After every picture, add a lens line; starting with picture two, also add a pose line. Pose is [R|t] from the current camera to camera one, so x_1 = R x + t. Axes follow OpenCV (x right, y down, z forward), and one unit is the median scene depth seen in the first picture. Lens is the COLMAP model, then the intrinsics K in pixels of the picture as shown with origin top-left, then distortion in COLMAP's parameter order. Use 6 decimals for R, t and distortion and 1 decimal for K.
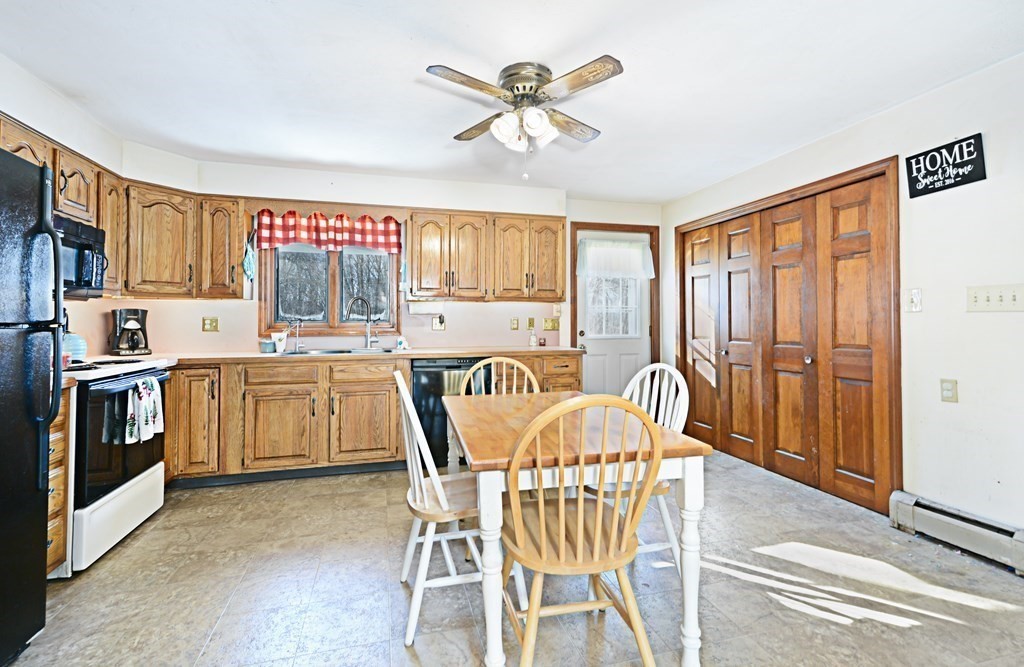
lens RADIAL K [[461.6, 0, 506.1], [0, 461.6, 319.9], [0, 0, 1]] dist [0.008341, -0.002756]
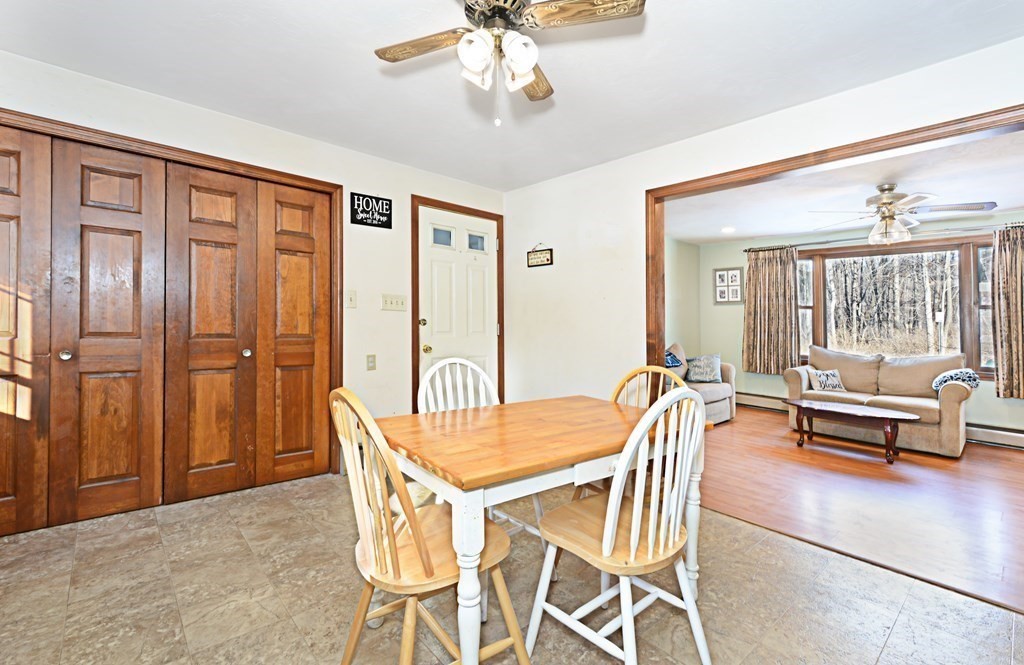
lens RADIAL K [[461.6, 0, 529.1], [0, 461.6, 301.6], [0, 0, 1]] dist [0.008341, -0.002756]
pose [[-0.486656, 0.027048, 0.873175, -0.398301], [-0.032780, 0.998251, -0.049192, 0.010199], [-0.872979, -0.052562, -0.484918, 0.875494]]
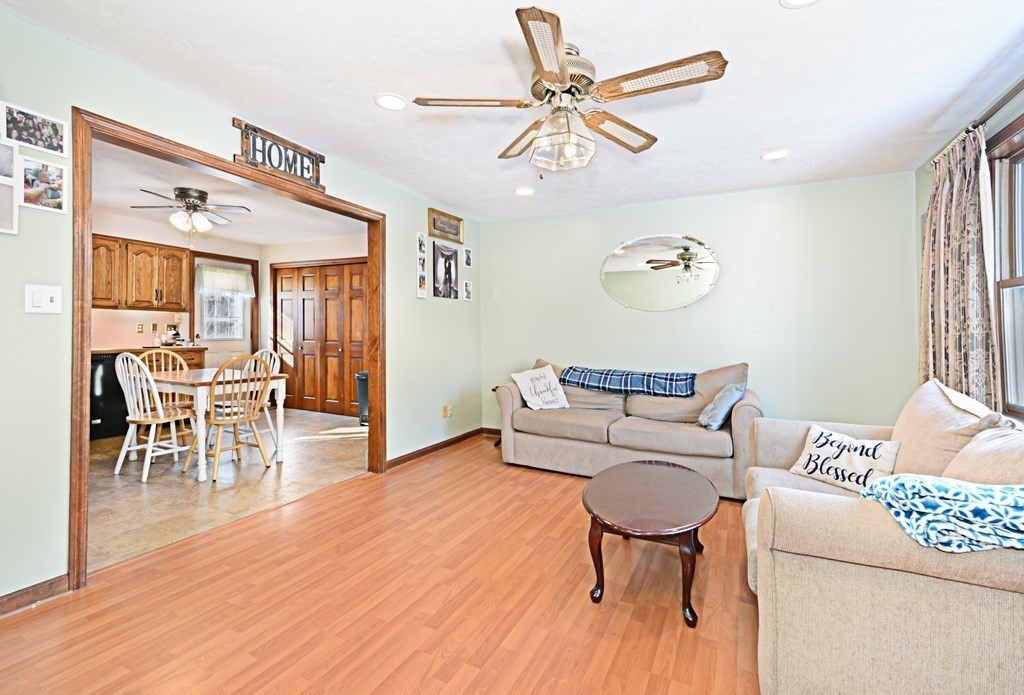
lens RADIAL K [[471.6, 0, 475.1], [0, 471.6, 332.9], [0, 0, 1]] dist [-0.028057, 0.001186]
pose [[0.710288, 0.010132, 0.703838, -0.304684], [-0.018881, 0.999811, 0.004661, -0.001021], [-0.703658, -0.016599, 0.710345, -0.727037]]
